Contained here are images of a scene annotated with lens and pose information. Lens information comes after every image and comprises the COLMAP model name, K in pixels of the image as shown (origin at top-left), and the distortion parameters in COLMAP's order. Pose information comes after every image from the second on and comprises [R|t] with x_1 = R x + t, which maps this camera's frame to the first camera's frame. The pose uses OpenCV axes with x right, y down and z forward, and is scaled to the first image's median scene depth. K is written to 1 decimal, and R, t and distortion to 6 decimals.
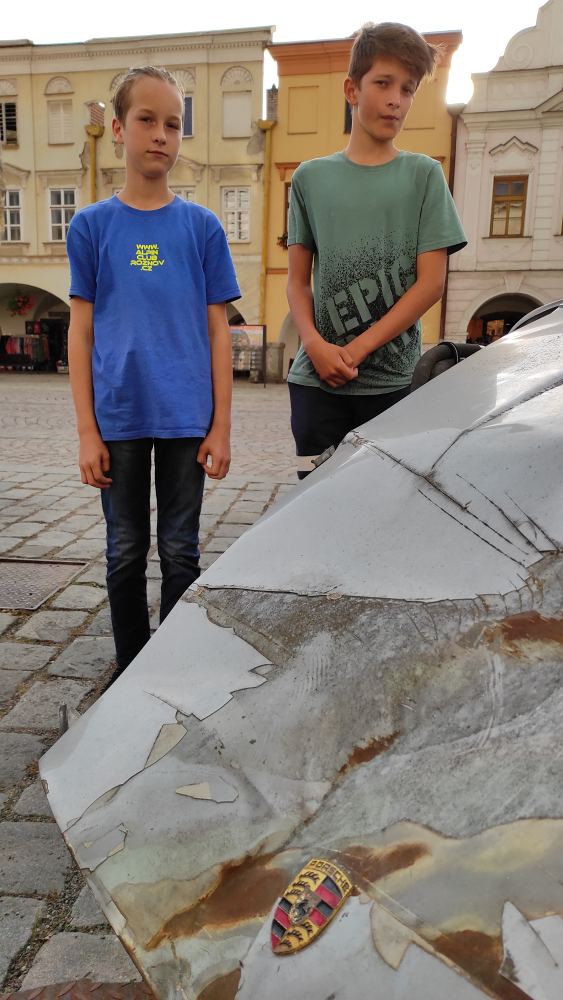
lens RADIAL K [[745.7, 0, 281.5], [0, 745.7, 500.0], [0, 0, 1]] dist [0.050791, -0.003677]
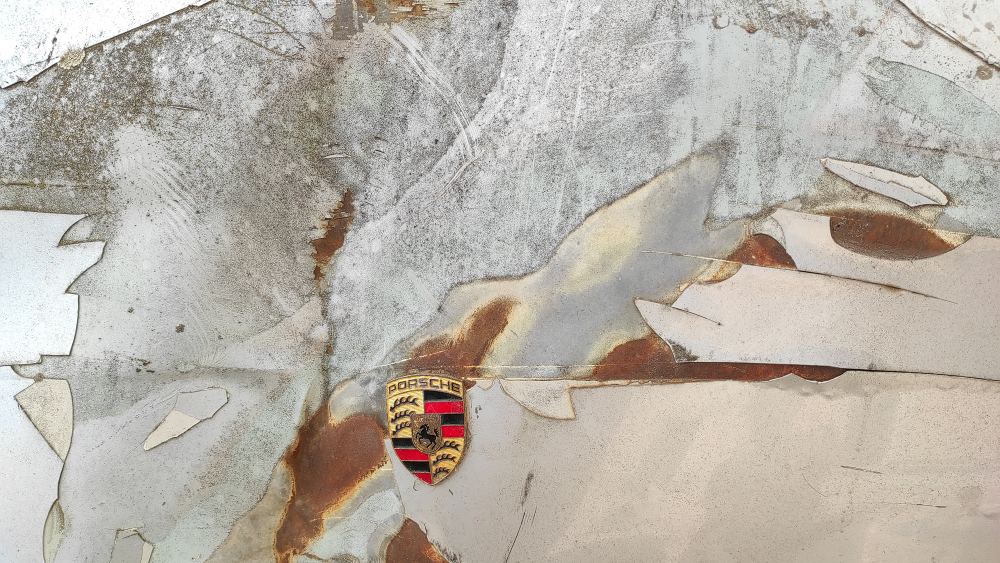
lens RADIAL K [[745.7, 0, 500.0], [0, 745.7, 281.5], [0, 0, 1]] dist [0.050791, -0.003677]
pose [[0.588546, -0.722721, 0.362337, -0.097857], [0.241988, 0.585112, 0.774007, -0.195809], [-0.771398, -0.367858, 0.519255, 0.490421]]
